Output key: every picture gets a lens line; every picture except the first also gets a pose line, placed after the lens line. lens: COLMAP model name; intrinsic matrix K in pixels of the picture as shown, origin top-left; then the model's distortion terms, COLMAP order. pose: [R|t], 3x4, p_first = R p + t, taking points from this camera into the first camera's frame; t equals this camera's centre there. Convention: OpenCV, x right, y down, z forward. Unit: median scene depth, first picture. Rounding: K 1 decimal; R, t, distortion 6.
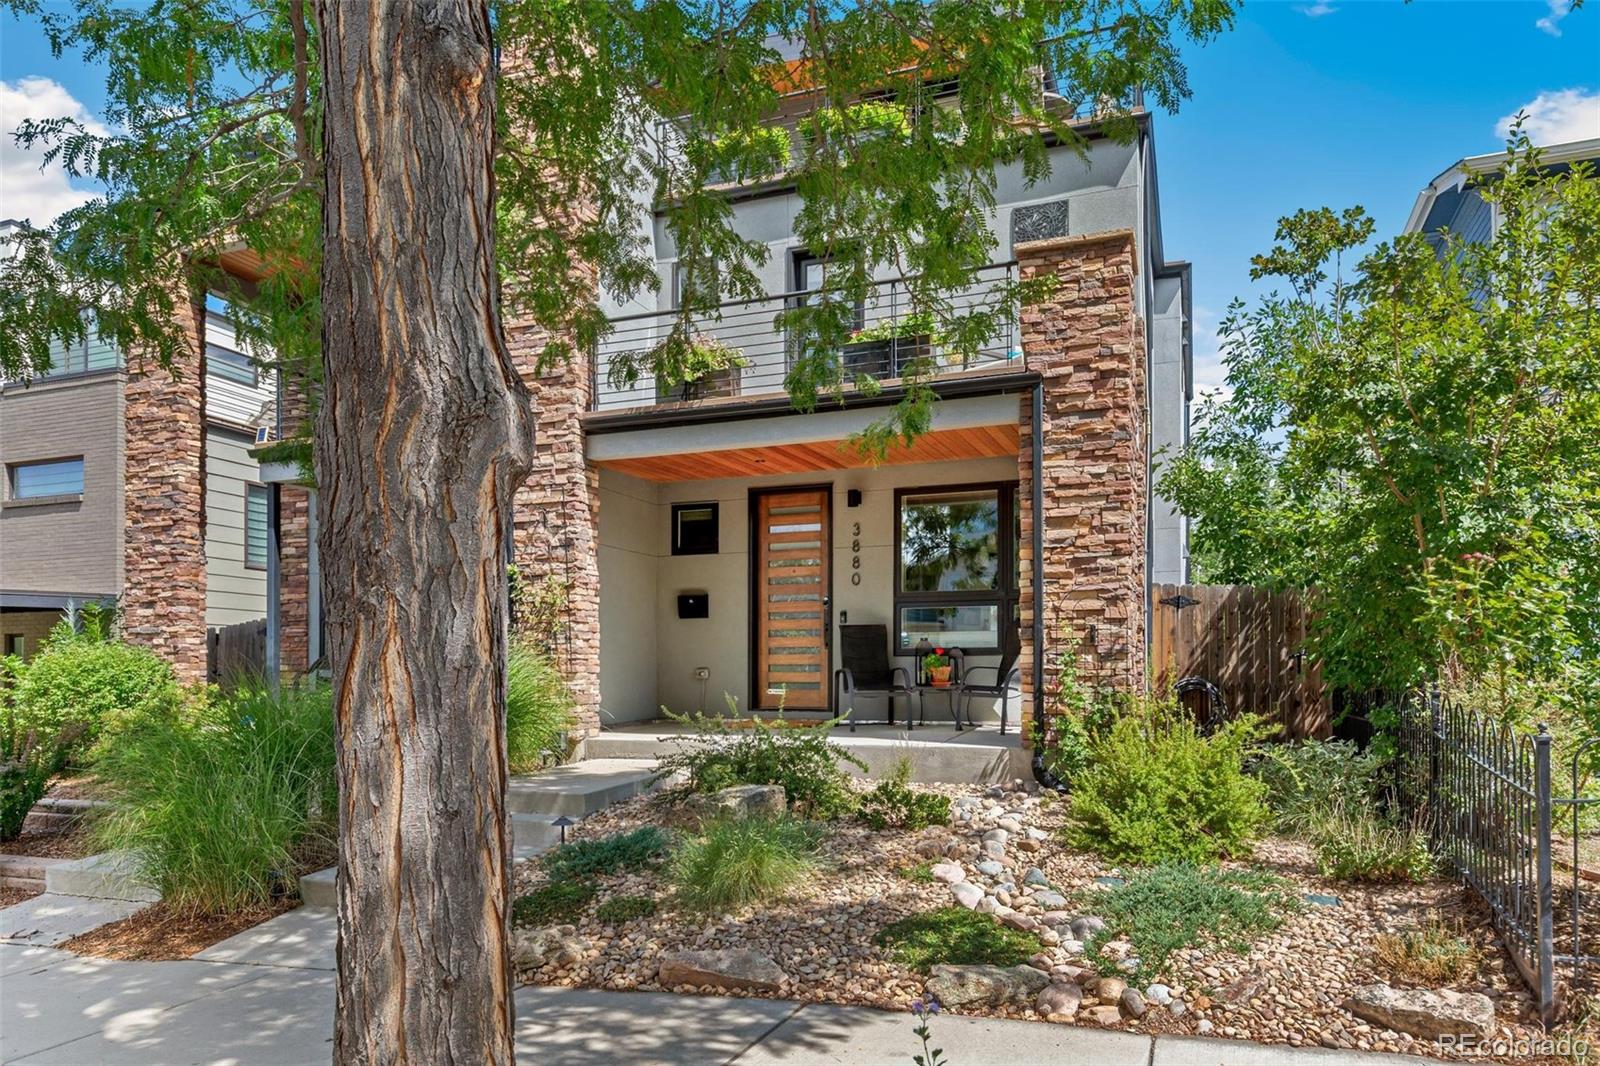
lens RADIAL K [[1014.6, 0, 800.3], [0, 1014.6, 535.5], [0, 0, 1]] dist [-0.000651, 0.002973]
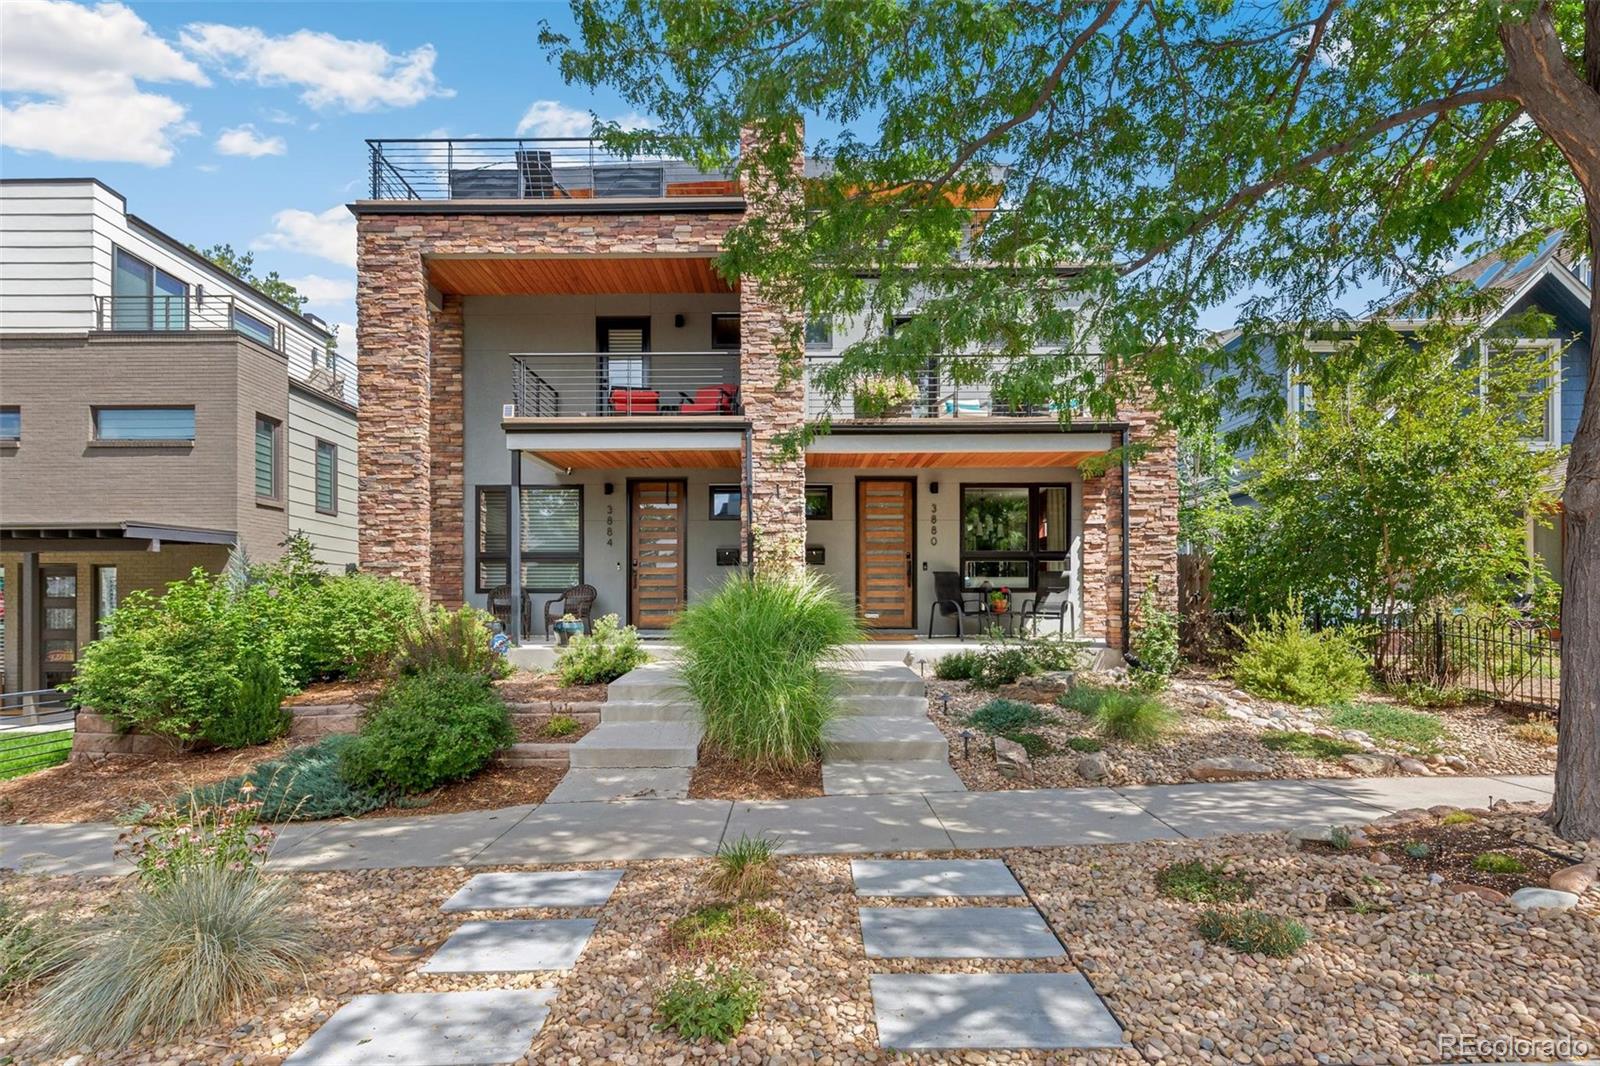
lens RADIAL K [[756.7, 0, 801.6], [0, 756.7, 499.9], [0, 0, 1]] dist [0.005530, 0.000750]
pose [[0.946079, 0.049715, 0.320100, -0.519432], [-0.047542, 0.998762, -0.014603, 0.007425], [-0.320430, -0.001403, 0.947271, -0.004439]]
